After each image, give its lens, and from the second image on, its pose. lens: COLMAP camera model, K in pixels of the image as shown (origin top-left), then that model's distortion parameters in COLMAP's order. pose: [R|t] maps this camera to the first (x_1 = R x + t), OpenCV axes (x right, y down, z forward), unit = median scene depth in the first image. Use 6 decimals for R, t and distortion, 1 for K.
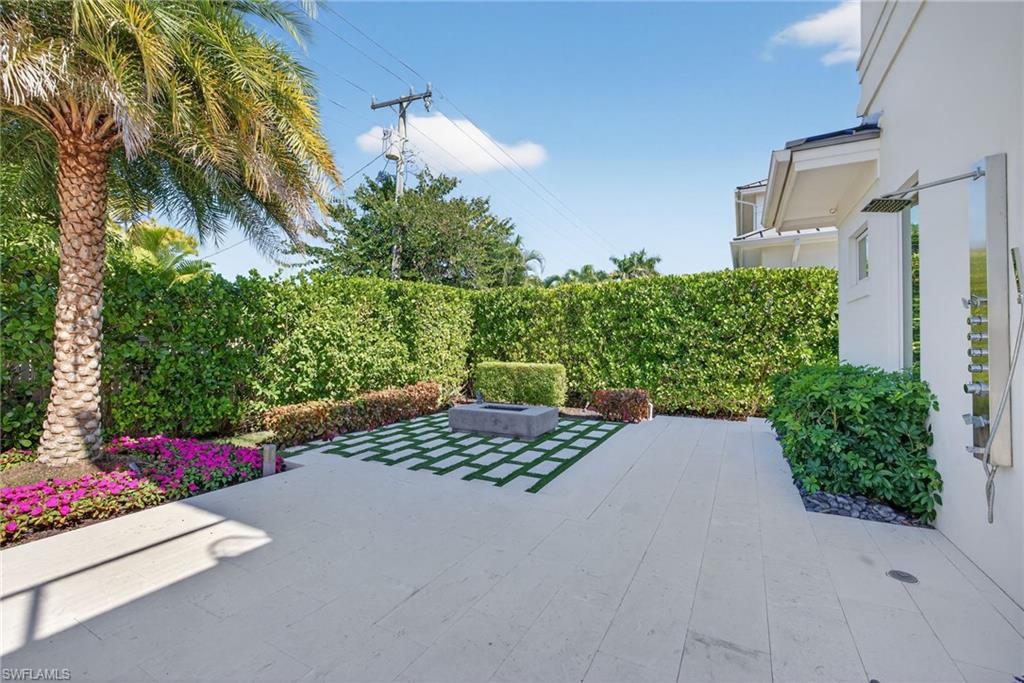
lens RADIAL K [[434.1, 0, 512.0], [0, 434.1, 341.5], [0, 0, 1]] dist [0.000279, 0.000087]
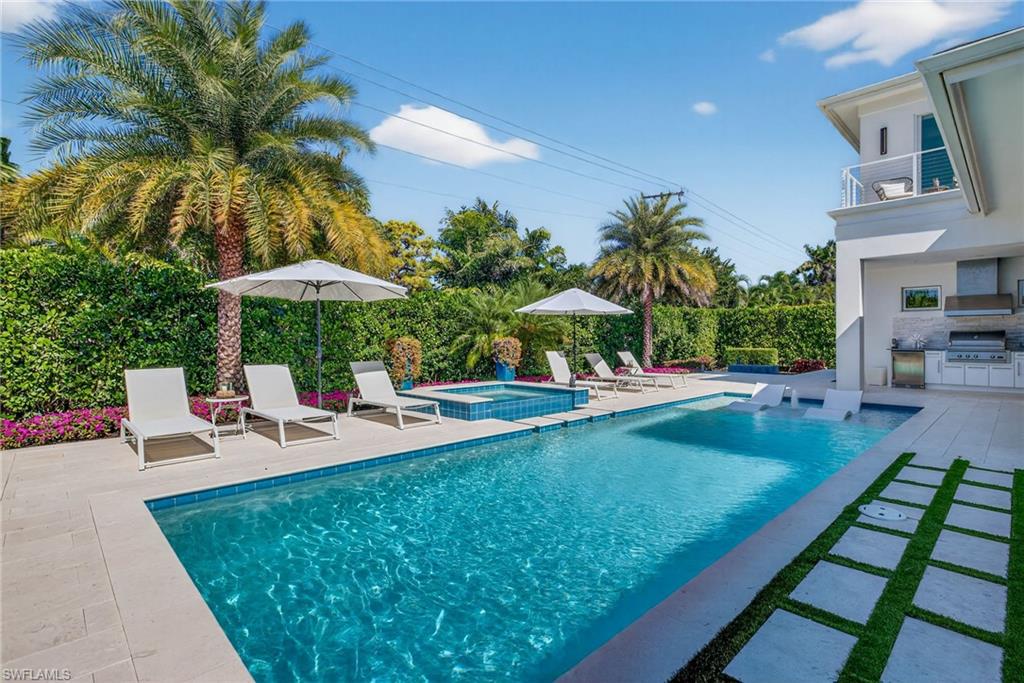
lens RADIAL K [[479.7, 0, 512.0], [0, 479.7, 341.5], [0, 0, 1]] dist [-0.000183, 0.000020]
pose [[0.950033, 0.000558, -0.312148, -0.319698], [0.002582, 0.999950, 0.009645, -0.004300], [0.312138, -0.009970, 0.949985, -1.352831]]
